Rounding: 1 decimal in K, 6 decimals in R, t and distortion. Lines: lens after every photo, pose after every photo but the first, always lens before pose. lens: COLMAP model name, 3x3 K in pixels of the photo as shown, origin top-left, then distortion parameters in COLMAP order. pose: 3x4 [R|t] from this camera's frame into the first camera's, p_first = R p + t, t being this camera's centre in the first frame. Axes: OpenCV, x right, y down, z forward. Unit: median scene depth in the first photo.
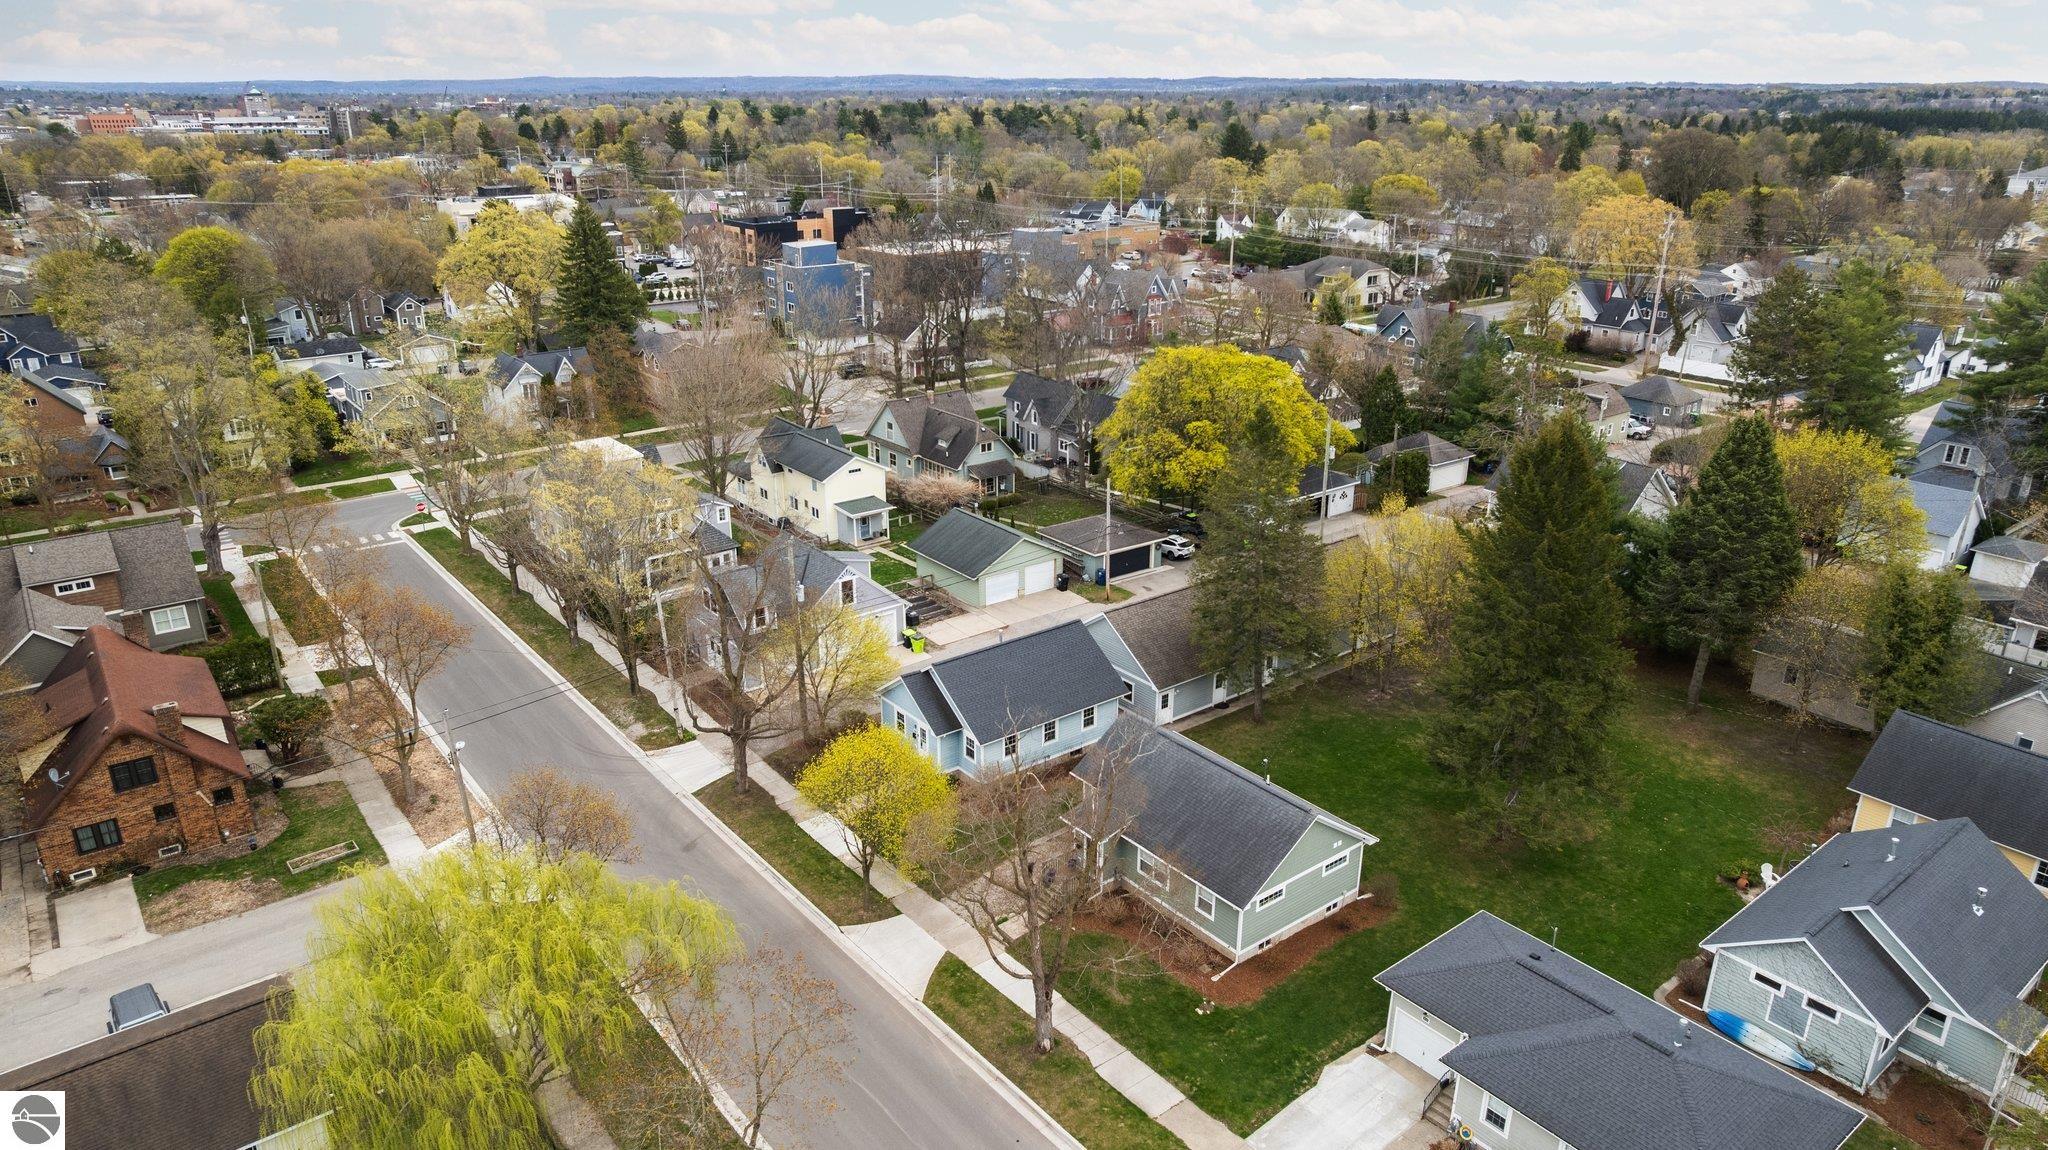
lens RADIAL K [[1298.5, 0, 1024.0], [0, 1298.5, 575.0], [0, 0, 1]] dist [-0.076188, 0.058448]
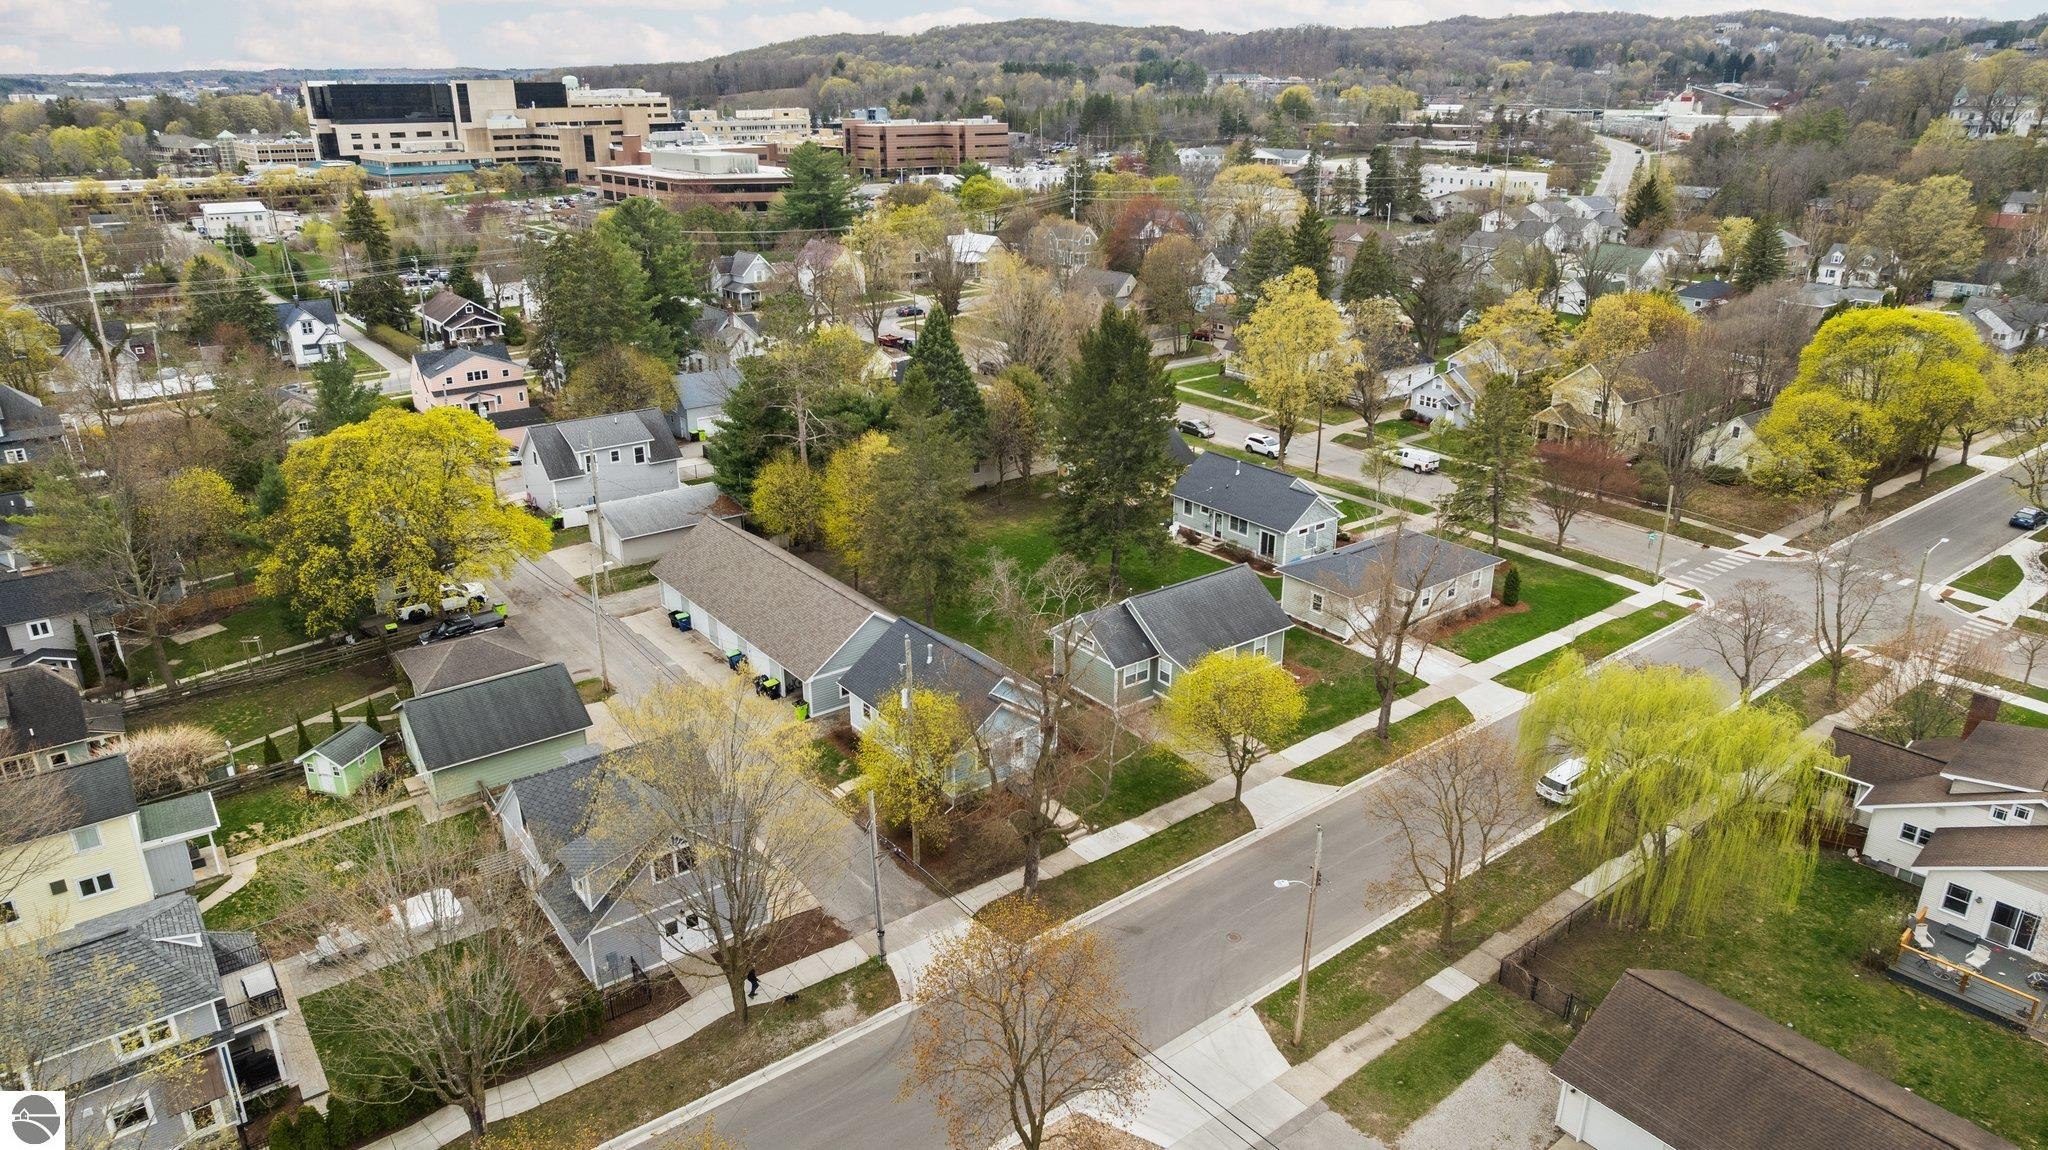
lens RADIAL K [[1298.5, 0, 1024.0], [0, 1298.5, 575.0], [0, 0, 1]] dist [-0.076188, 0.058448]
pose [[0.028363, -0.364266, 0.930863, -0.882288], [0.354506, 0.874372, 0.331359, -0.295683], [-0.934623, 0.320598, 0.153934, 0.728509]]
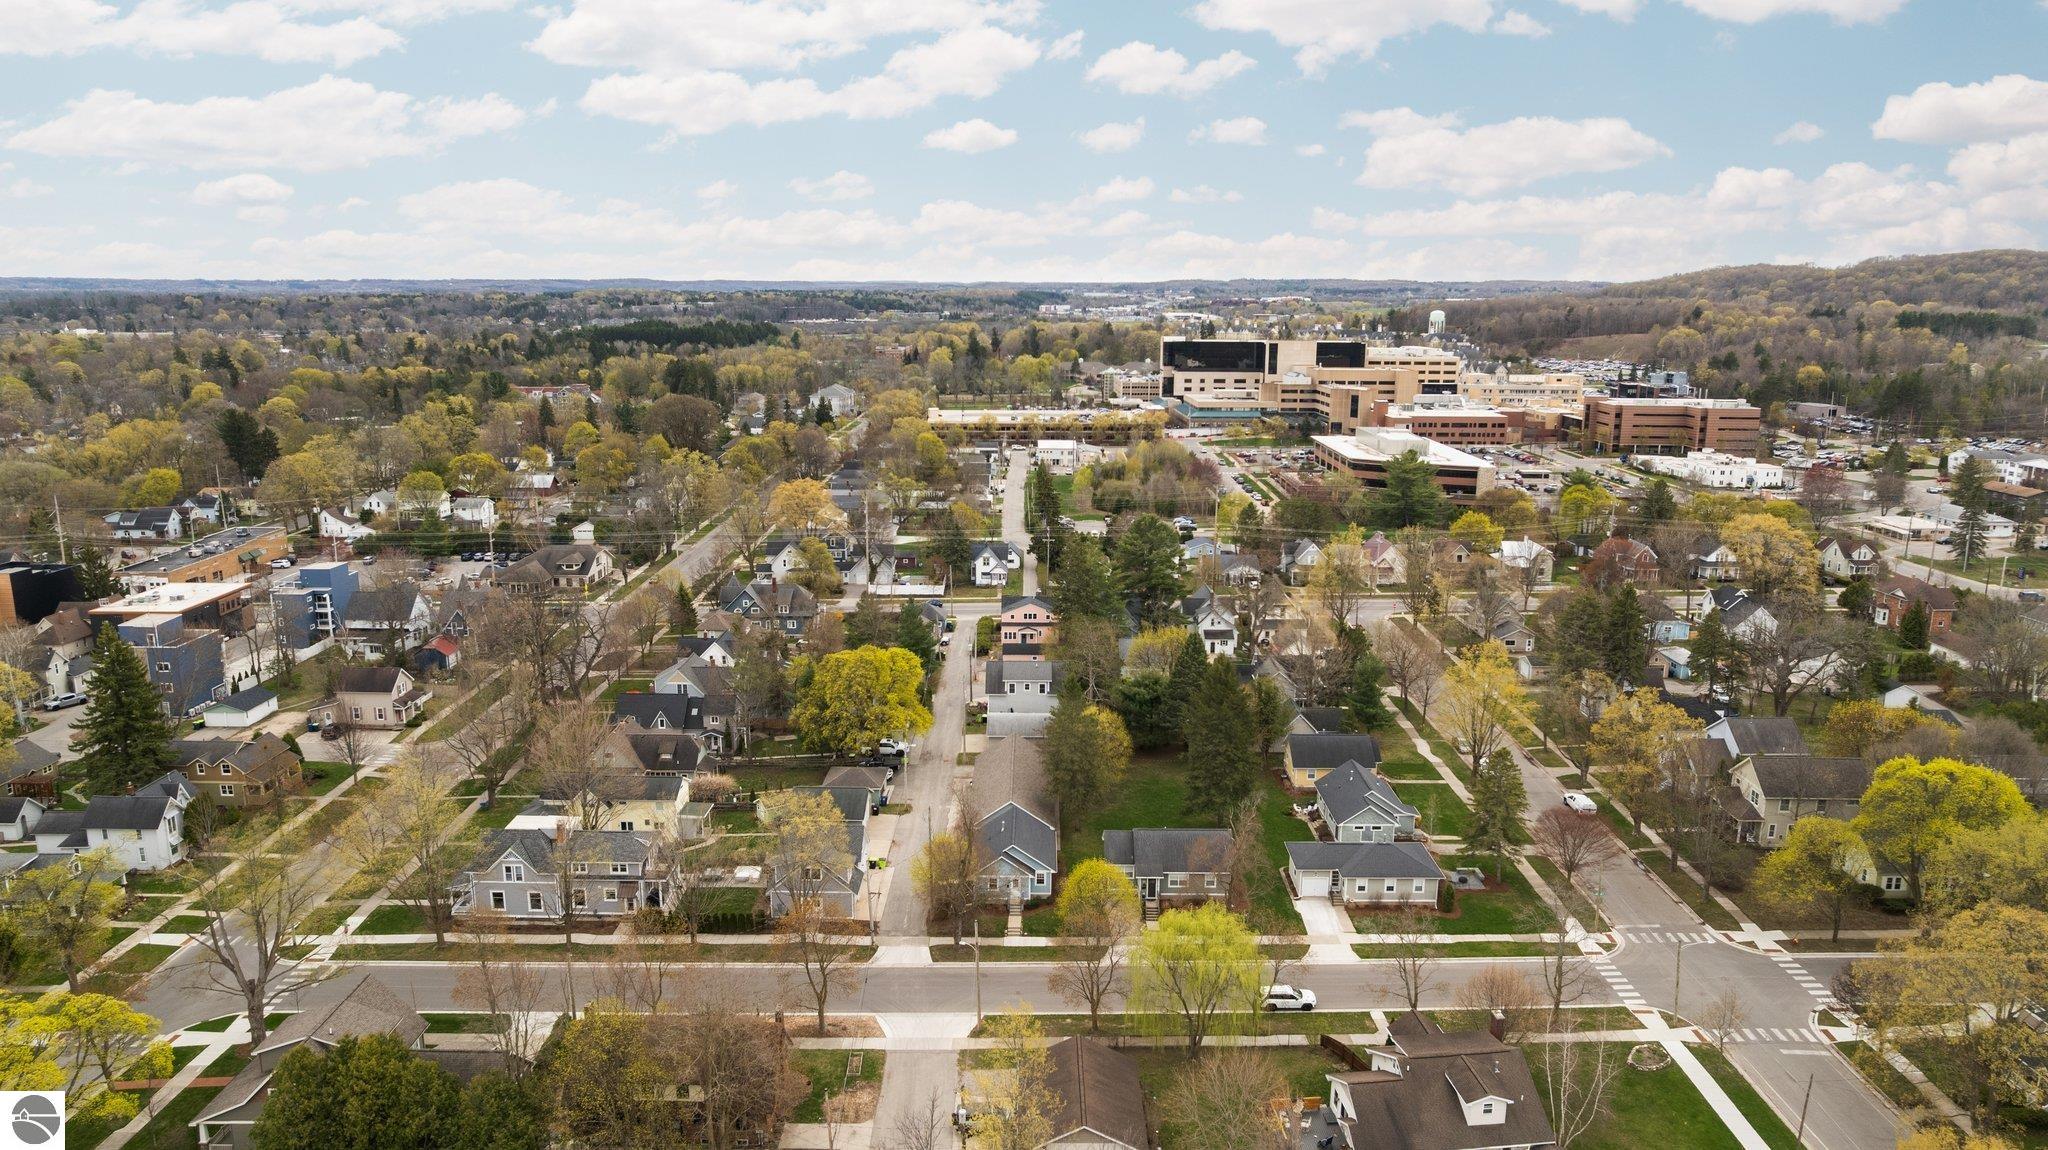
lens RADIAL K [[1298.5, 0, 1024.0], [0, 1298.5, 575.0], [0, 0, 1]] dist [-0.076188, 0.058448]
pose [[0.630476, -0.165259, 0.758413, -1.317166], [0.273984, 0.961561, -0.018241, -0.250548], [-0.726246, 0.219294, 0.651519, -0.327048]]
